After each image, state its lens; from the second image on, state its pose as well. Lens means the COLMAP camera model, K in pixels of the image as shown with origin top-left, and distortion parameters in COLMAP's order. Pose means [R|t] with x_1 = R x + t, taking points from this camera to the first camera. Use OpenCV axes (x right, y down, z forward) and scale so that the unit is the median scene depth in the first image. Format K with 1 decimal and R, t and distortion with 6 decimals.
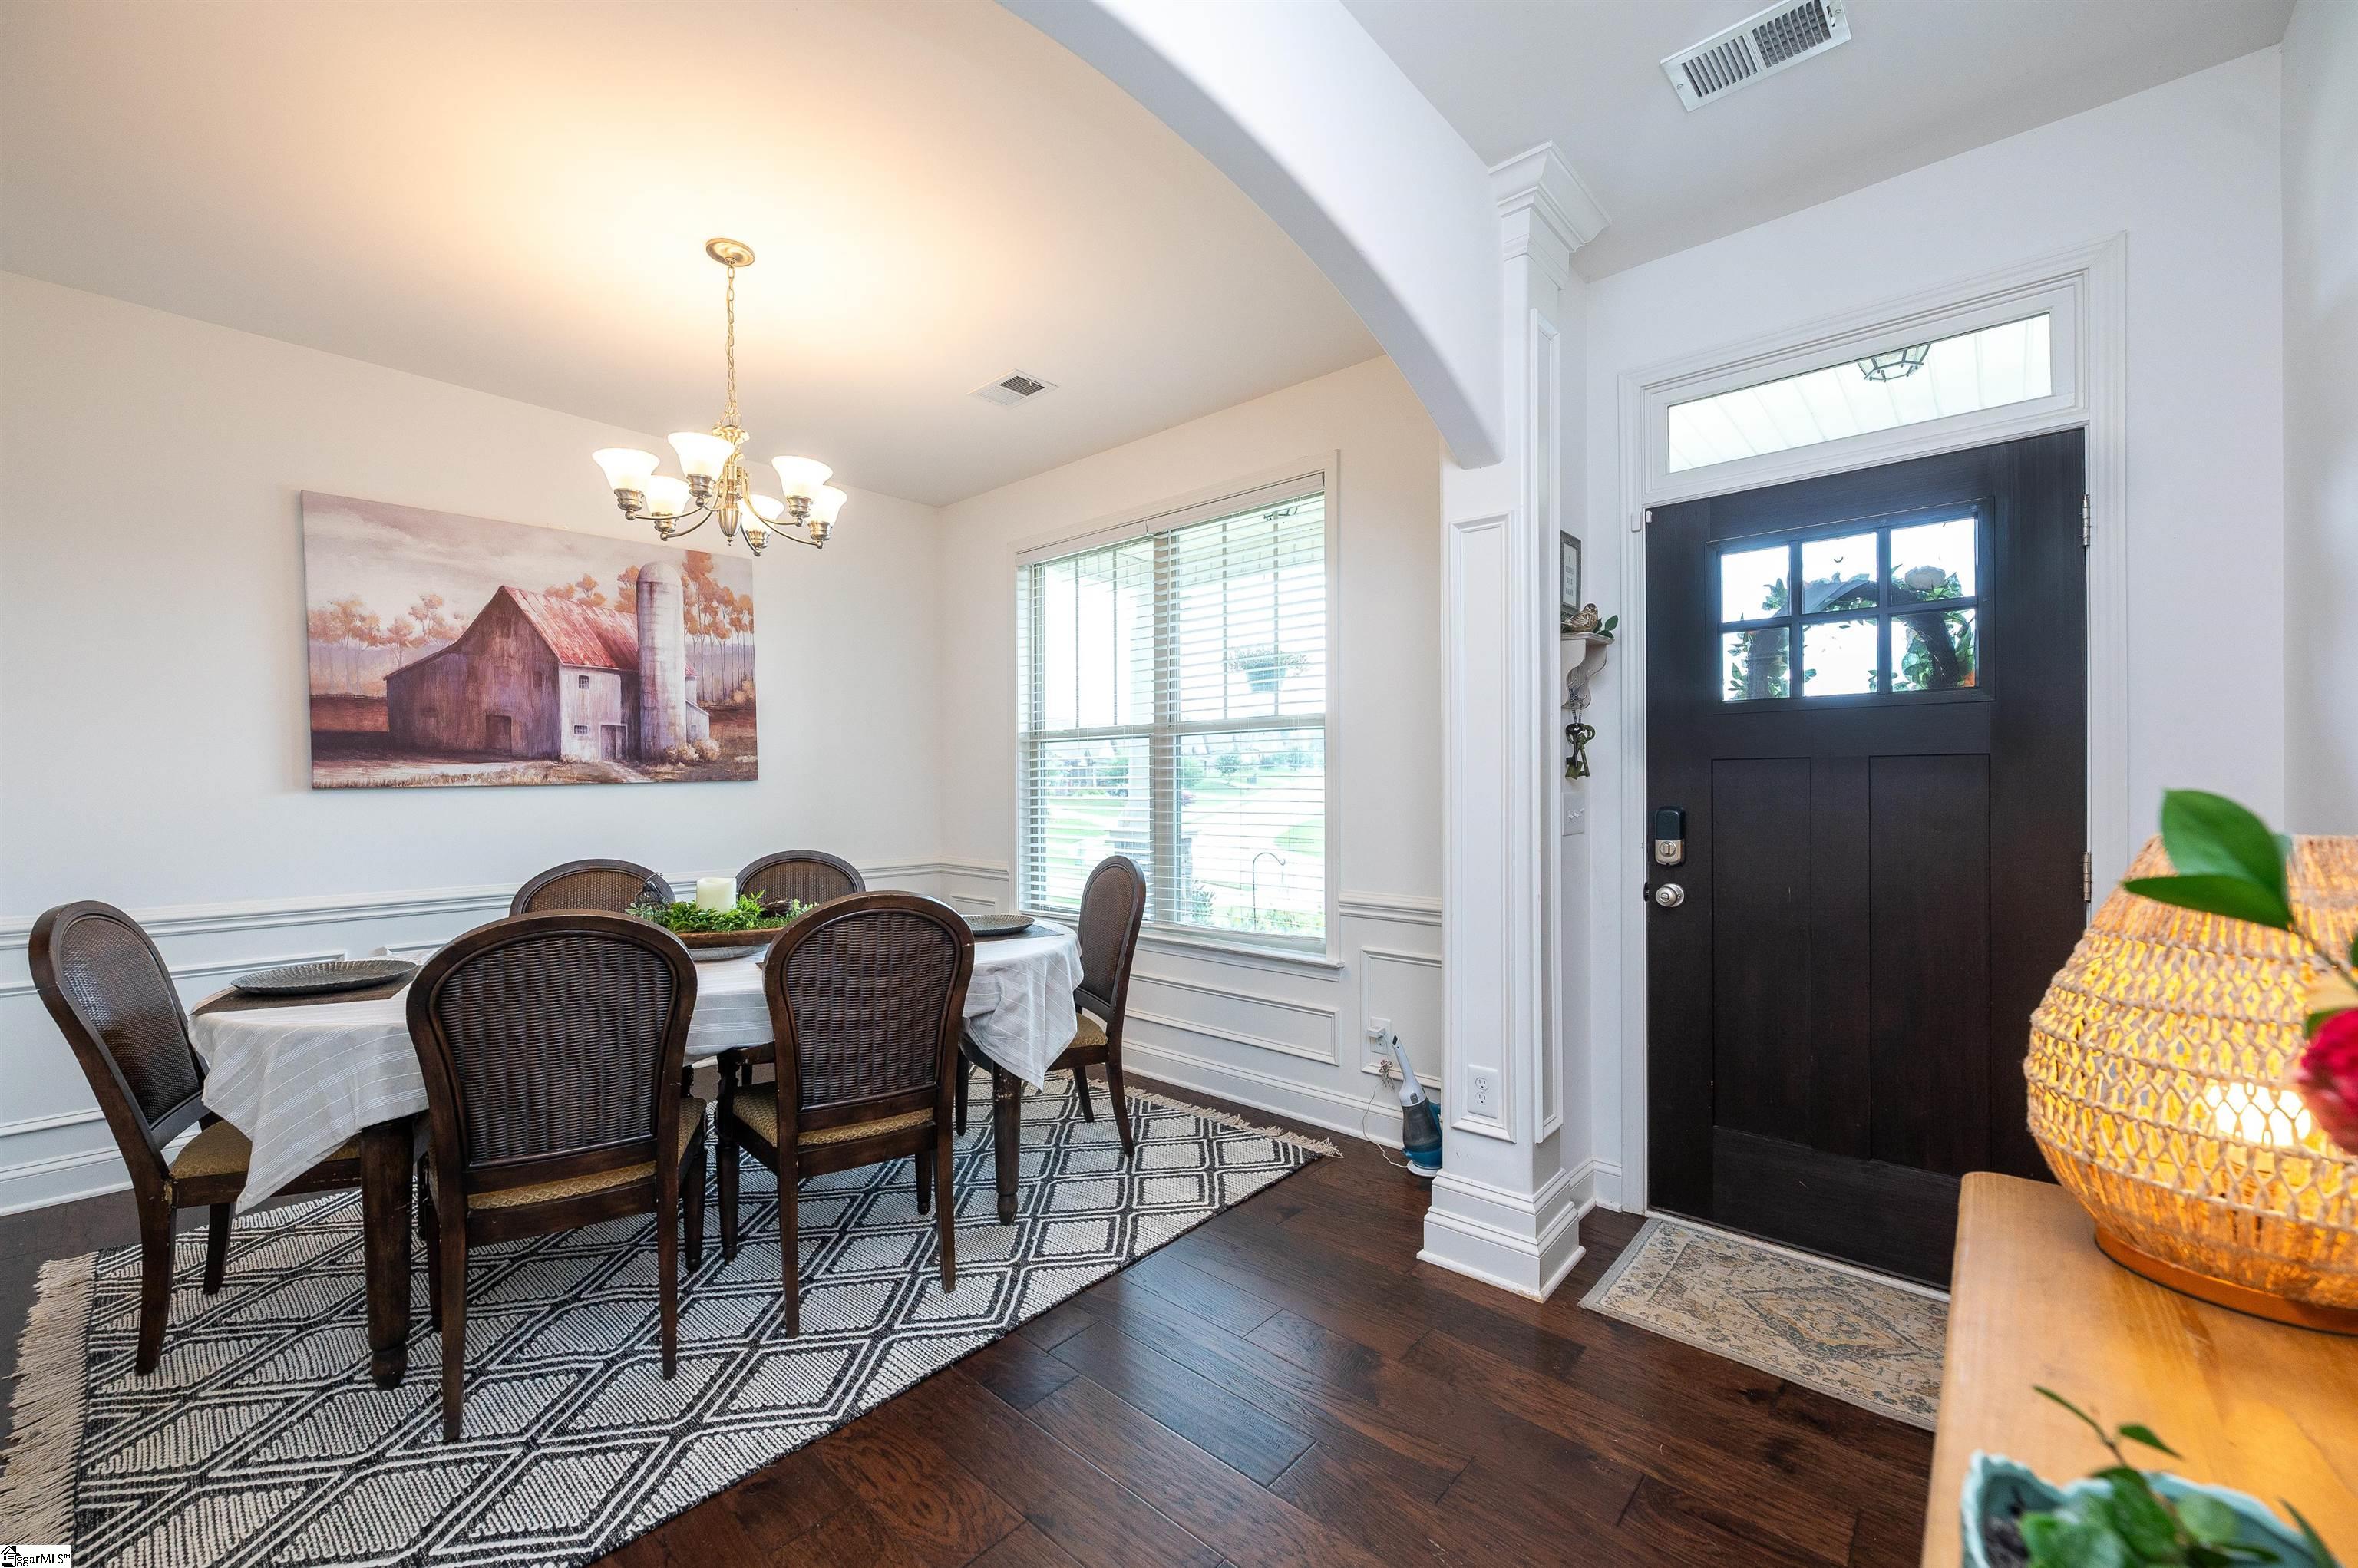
lens RADIAL K [[932.3, 0, 1166.7], [0, 932.3, 778.2], [0, 0, 1]] dist [-0.000940, -0.000109]
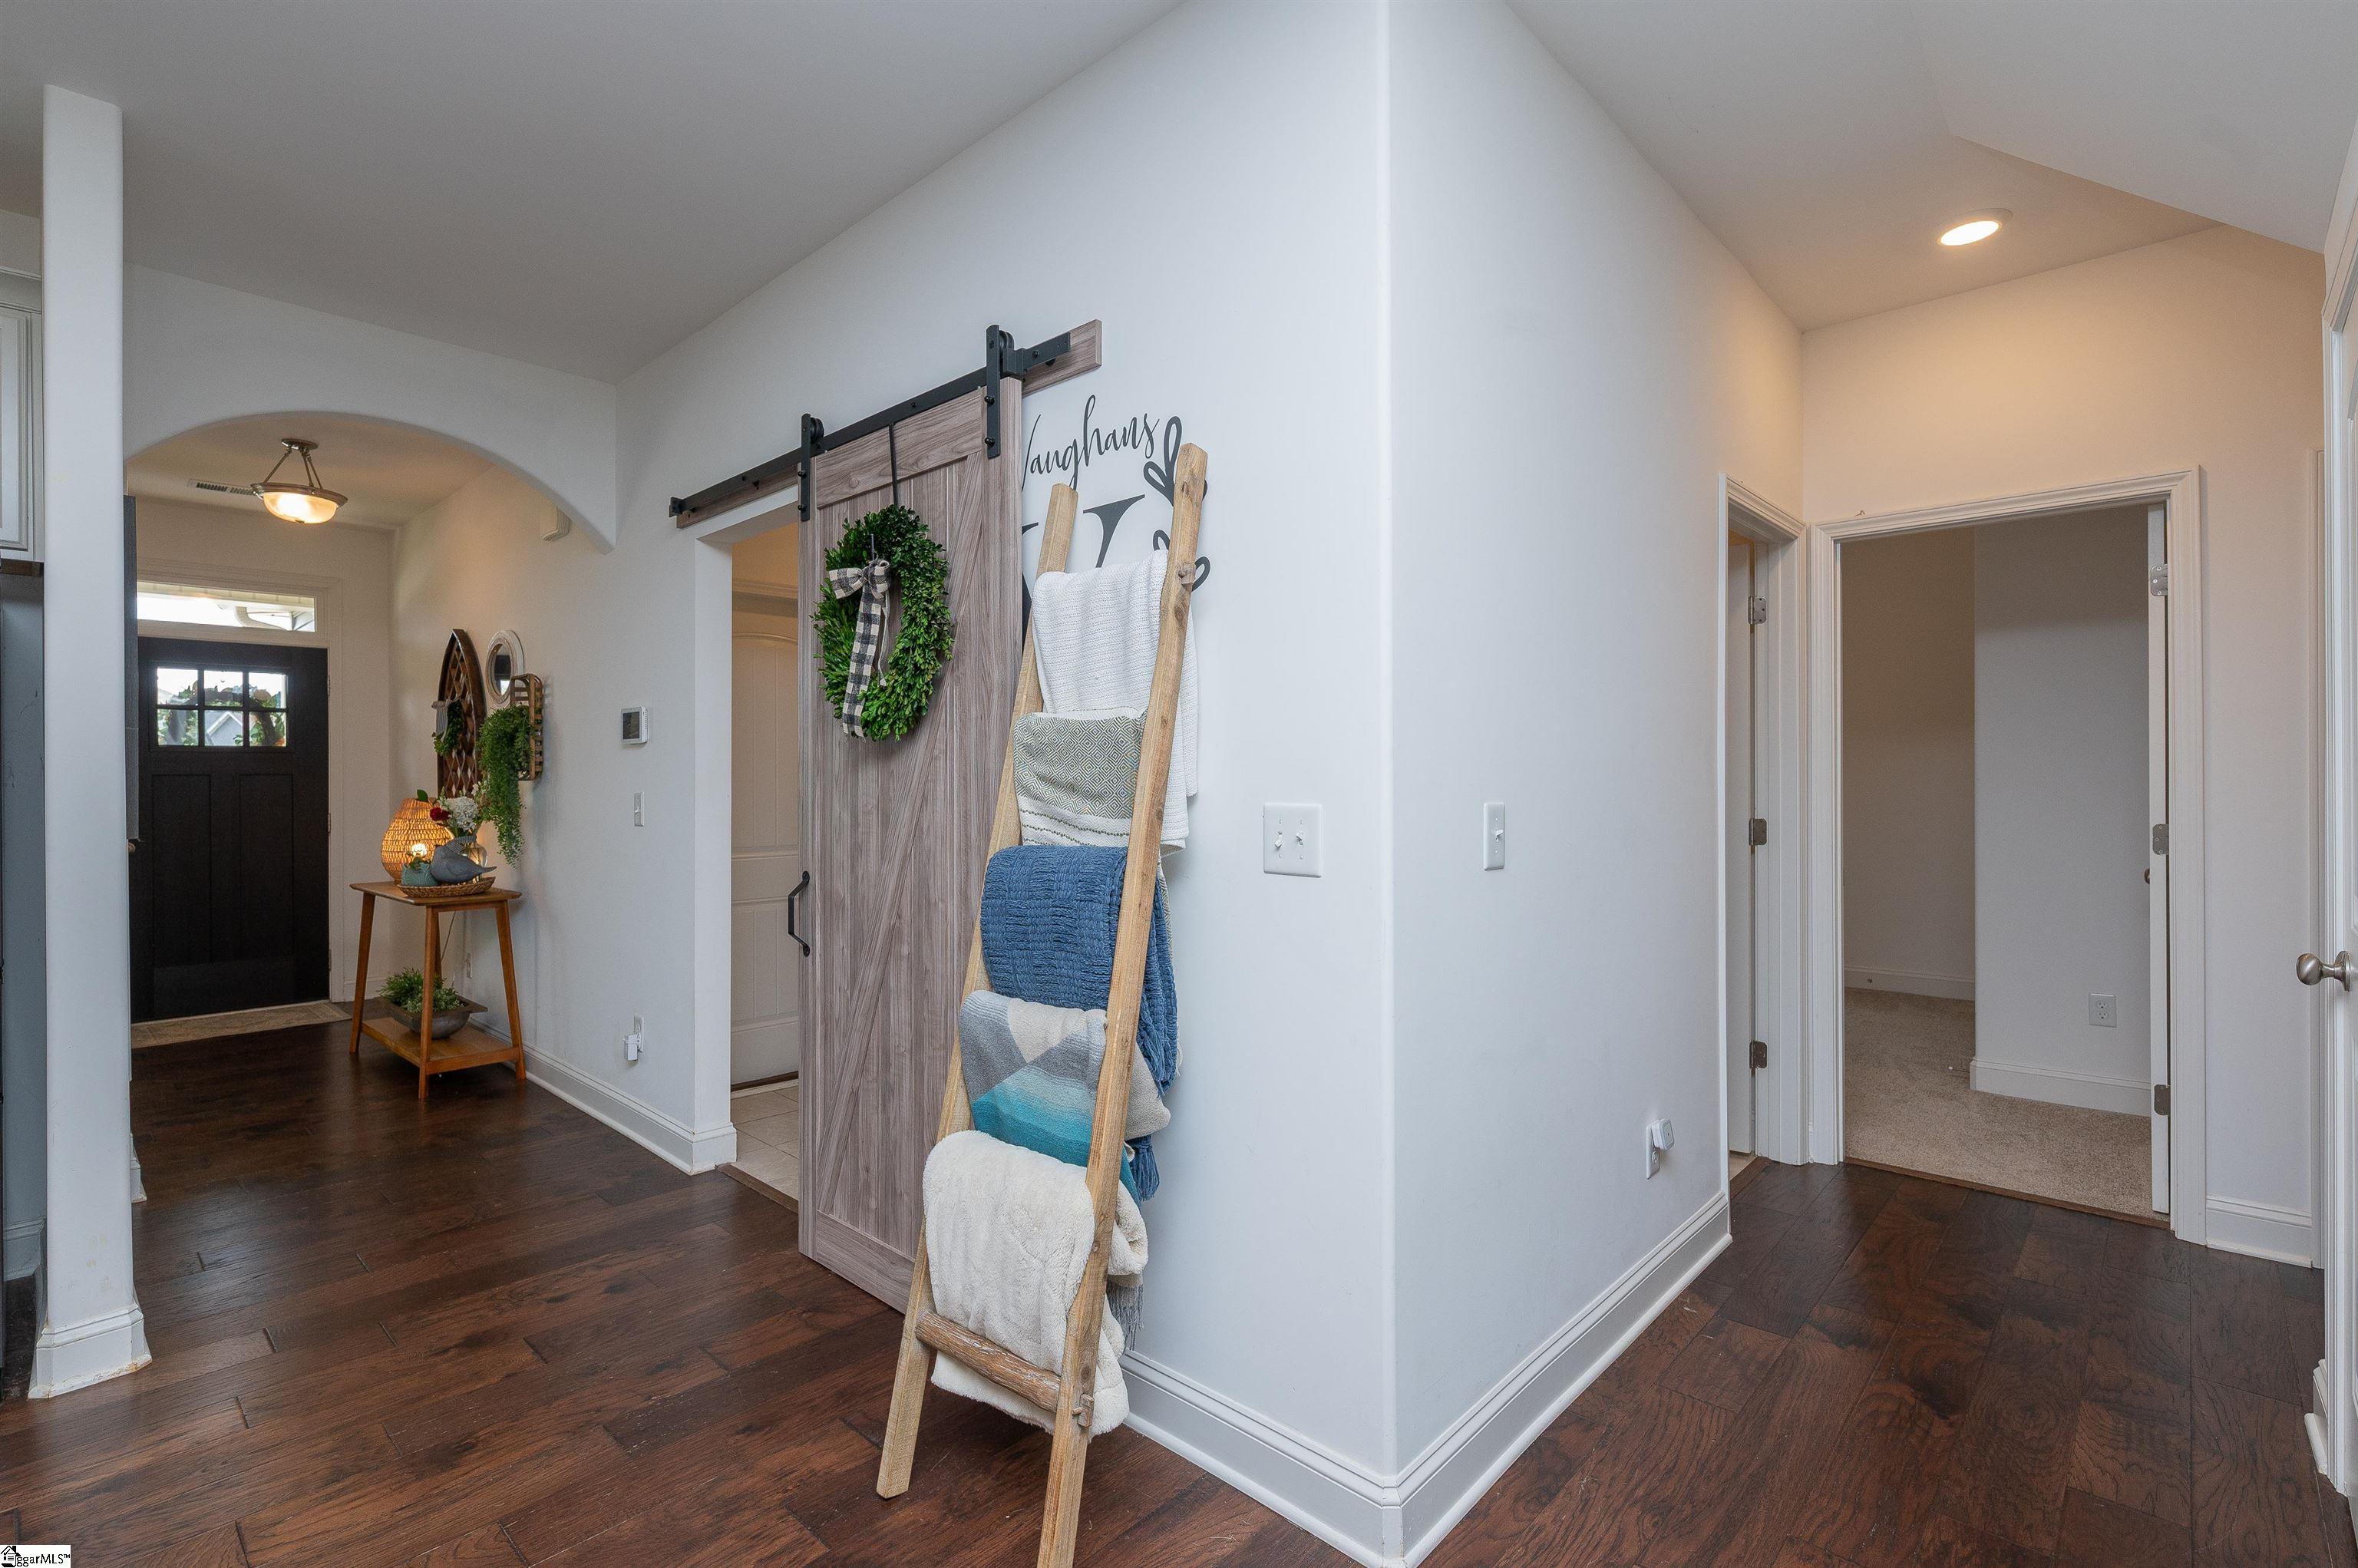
lens RADIAL K [[1066.1, 0, 1169.3], [0, 1066.1, 779.2], [0, 0, 1]] dist [-0.014246, 0.000175]
pose [[0.014187, 0.009292, 0.999856, -1.660167], [0.004031, 0.999948, -0.009350, 0.018480], [-0.999891, 0.004164, 0.014148, -1.193441]]
